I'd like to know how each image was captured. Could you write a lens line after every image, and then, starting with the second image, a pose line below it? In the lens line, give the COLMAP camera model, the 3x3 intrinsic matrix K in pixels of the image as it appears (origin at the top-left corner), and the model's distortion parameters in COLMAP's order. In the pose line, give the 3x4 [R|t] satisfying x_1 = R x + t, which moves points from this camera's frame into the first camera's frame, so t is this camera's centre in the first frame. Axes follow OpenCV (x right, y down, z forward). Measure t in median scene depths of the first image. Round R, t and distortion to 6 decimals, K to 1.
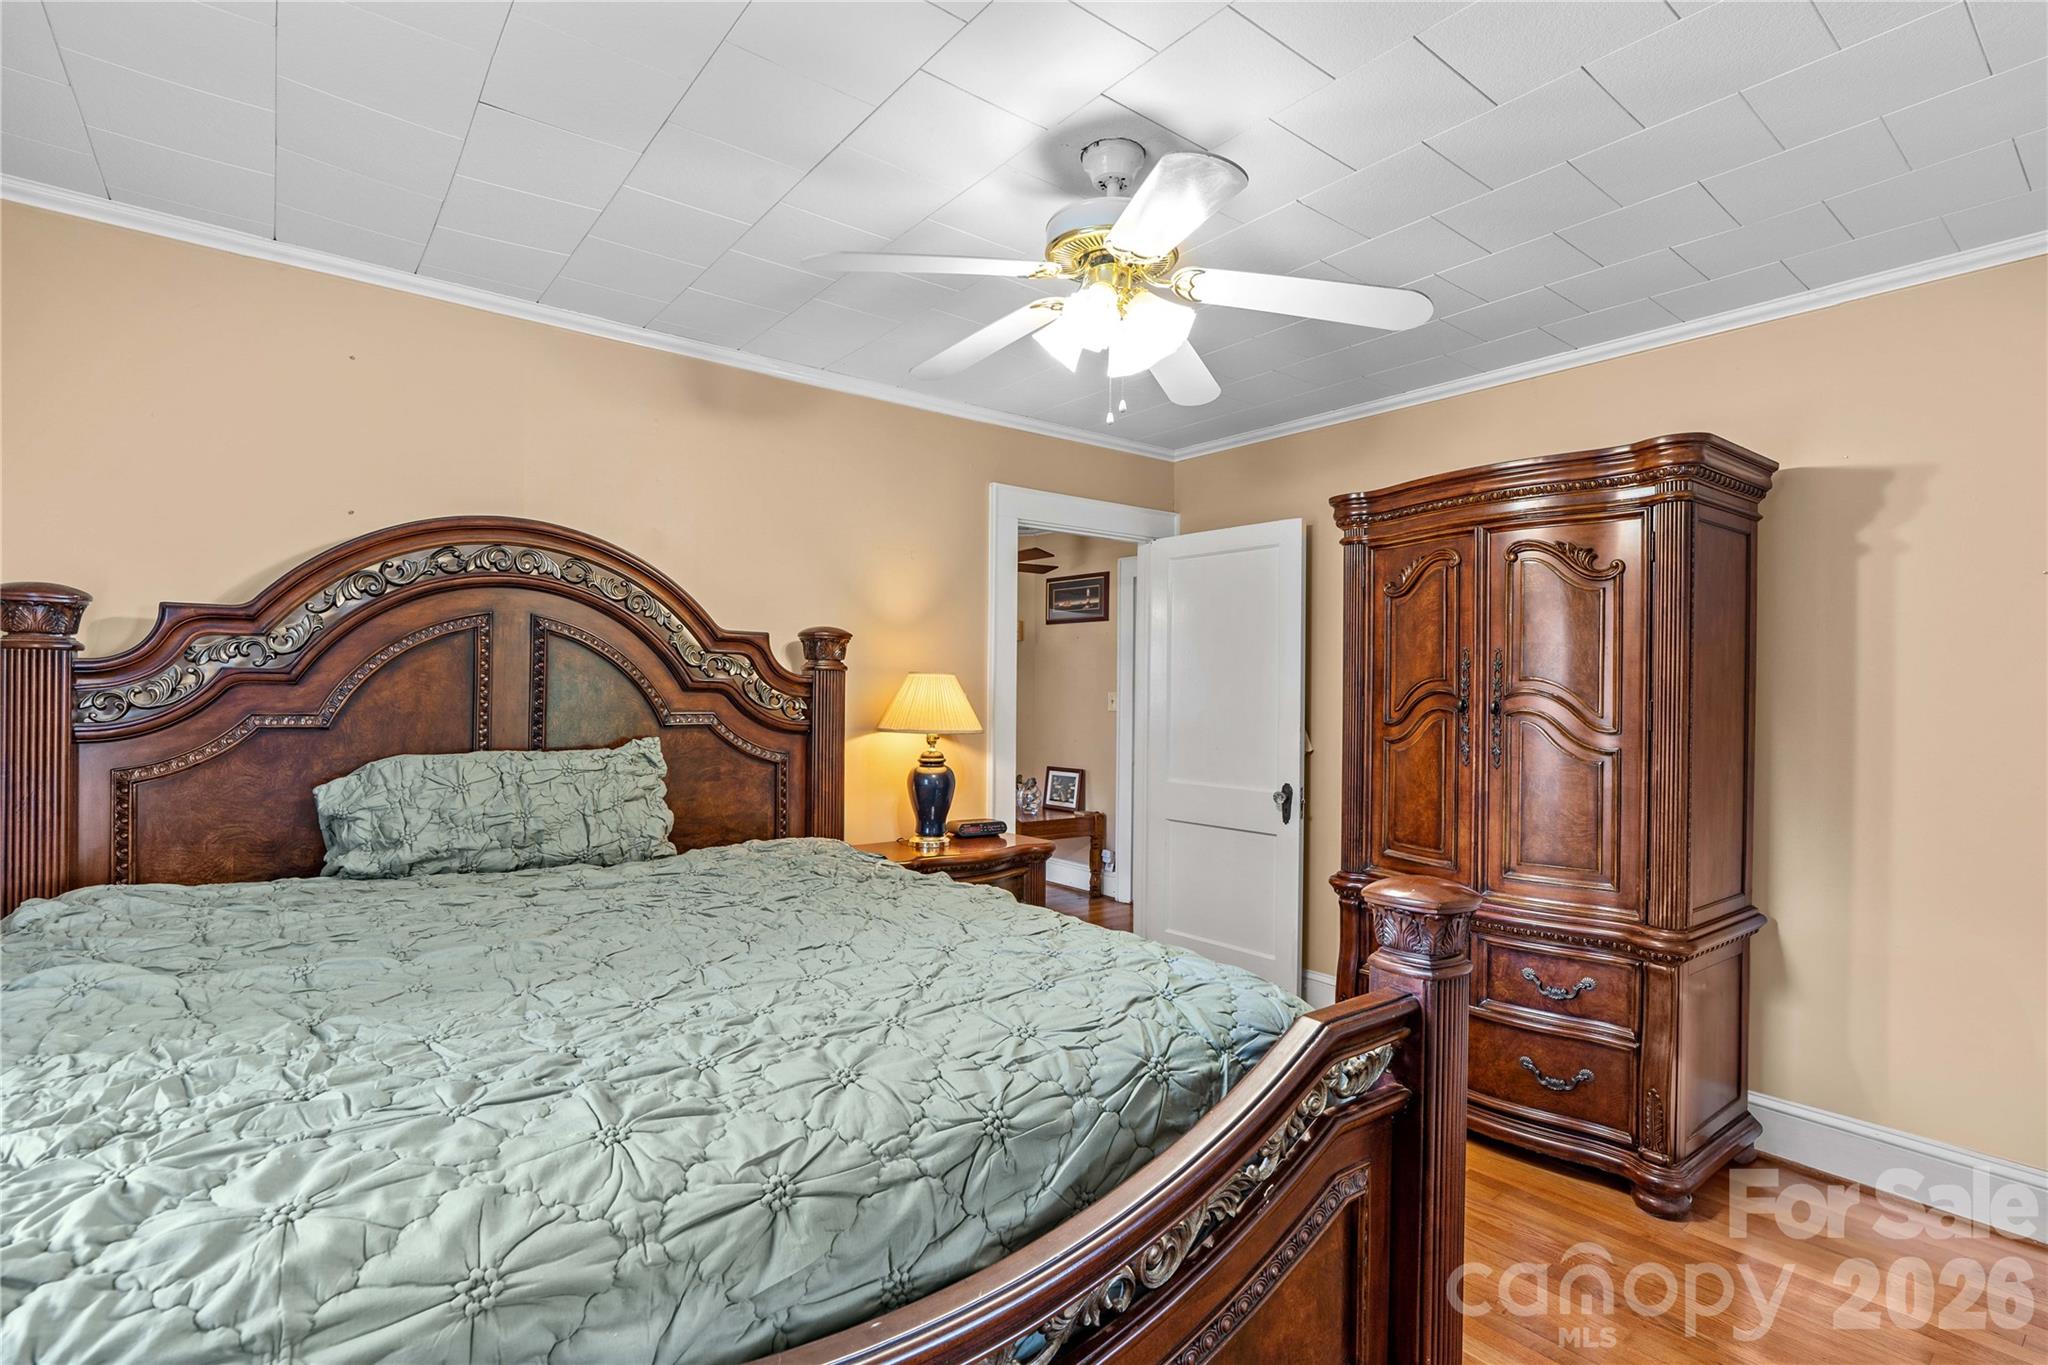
lens RADIAL K [[942.7, 0, 1023.0], [0, 942.7, 692.7], [0, 0, 1]] dist [-0.004774, 0.000177]
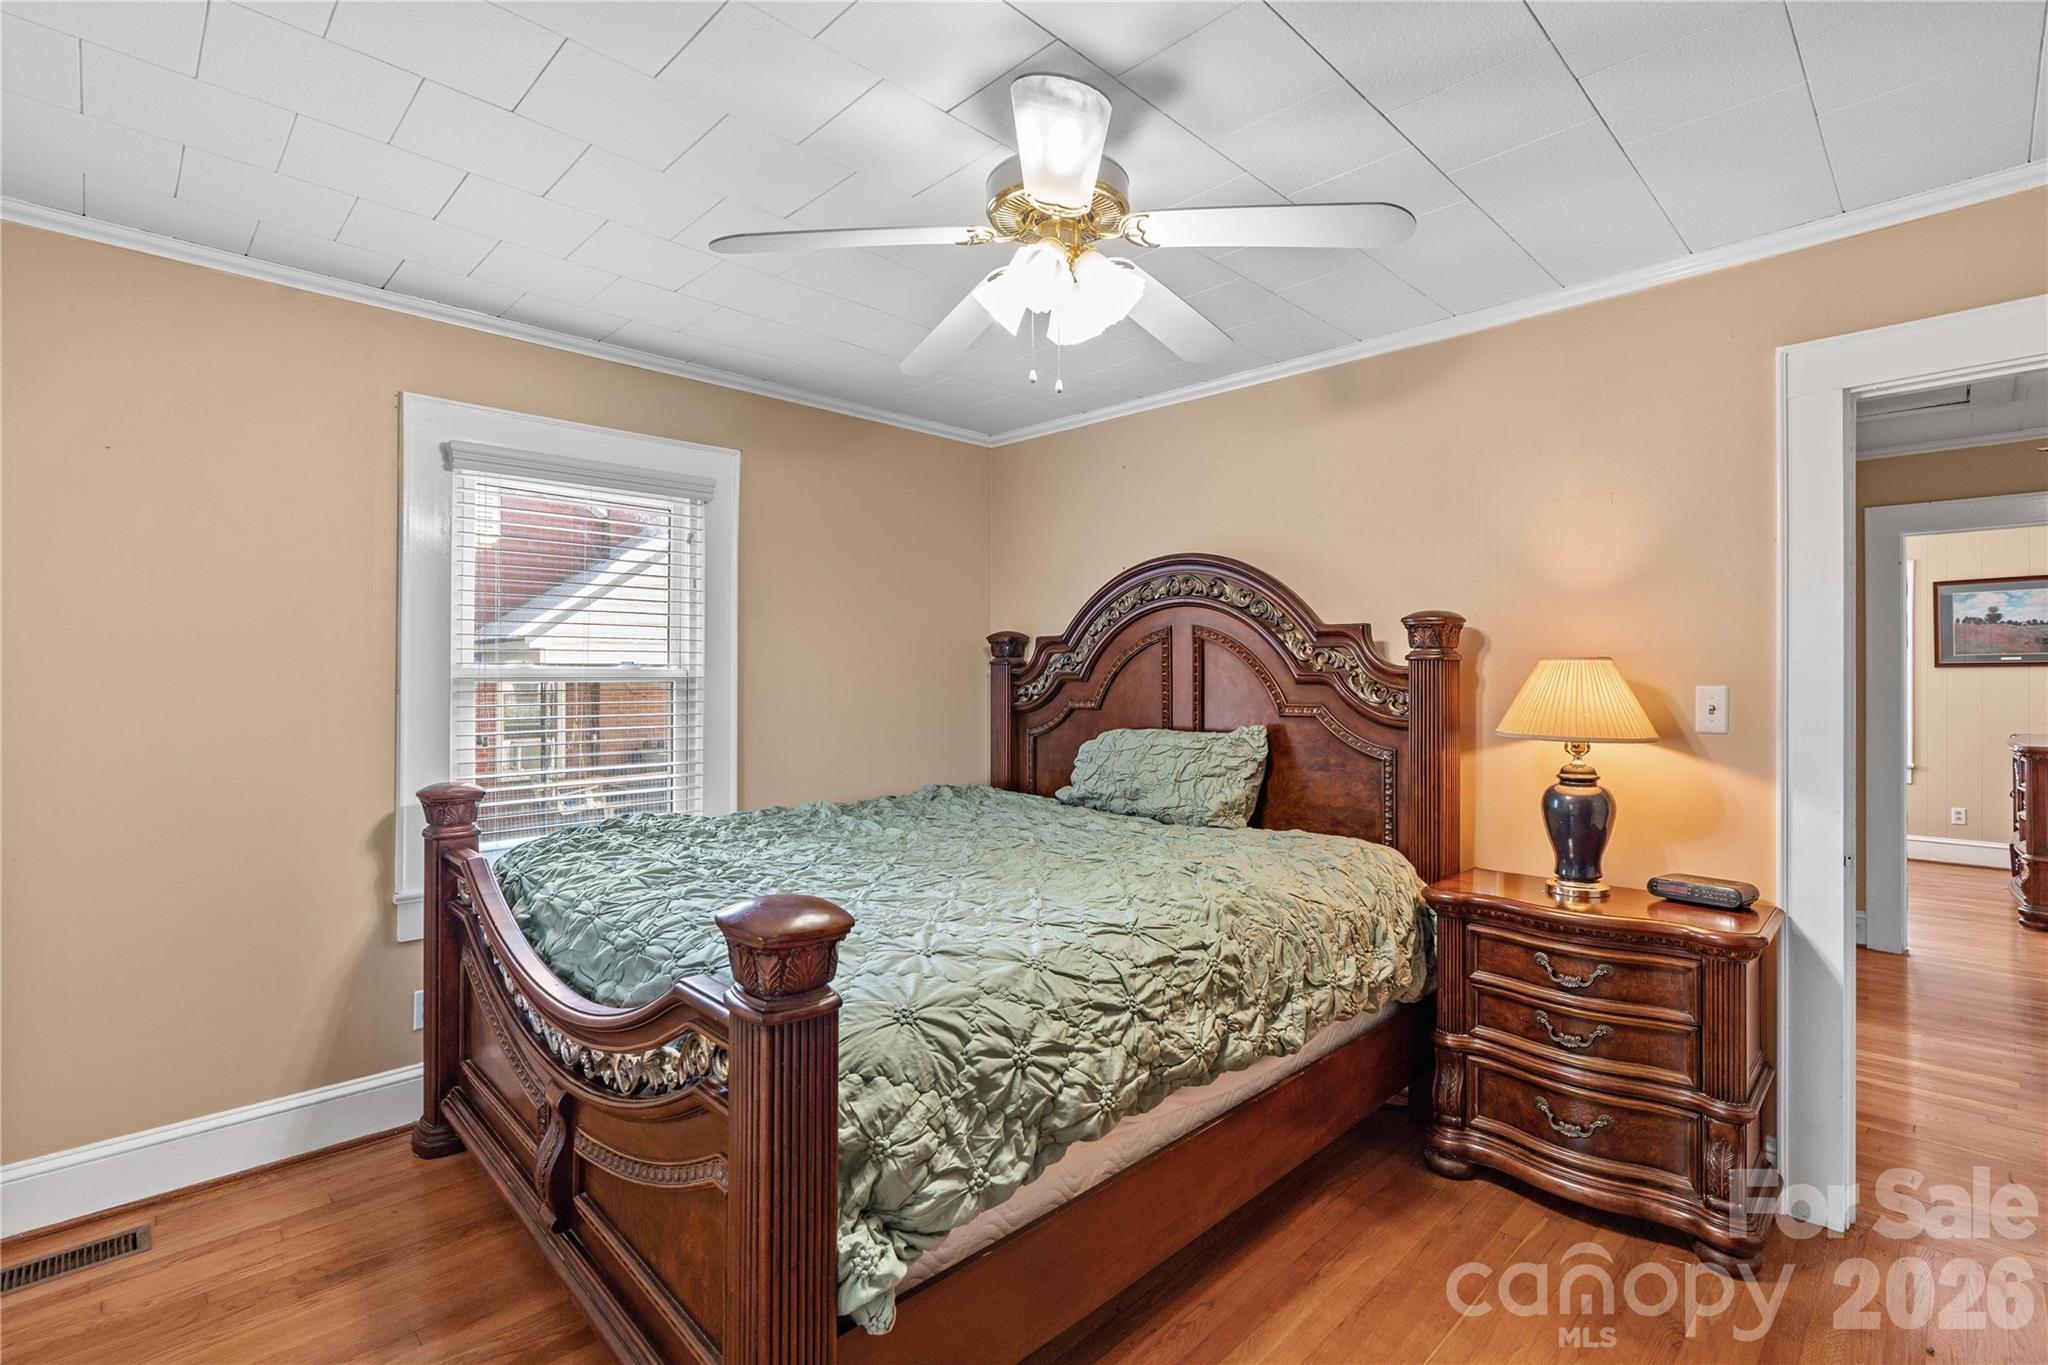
lens RADIAL K [[942.7, 0, 1023.0], [0, 942.7, 692.7], [0, 0, 1]] dist [-0.004774, 0.000177]
pose [[0.121457, -0.001353, -0.992596, 0.655241], [-0.004493, 0.999988, -0.001913, 0.010866], [0.992586, 0.004692, 0.121450, 0.545990]]
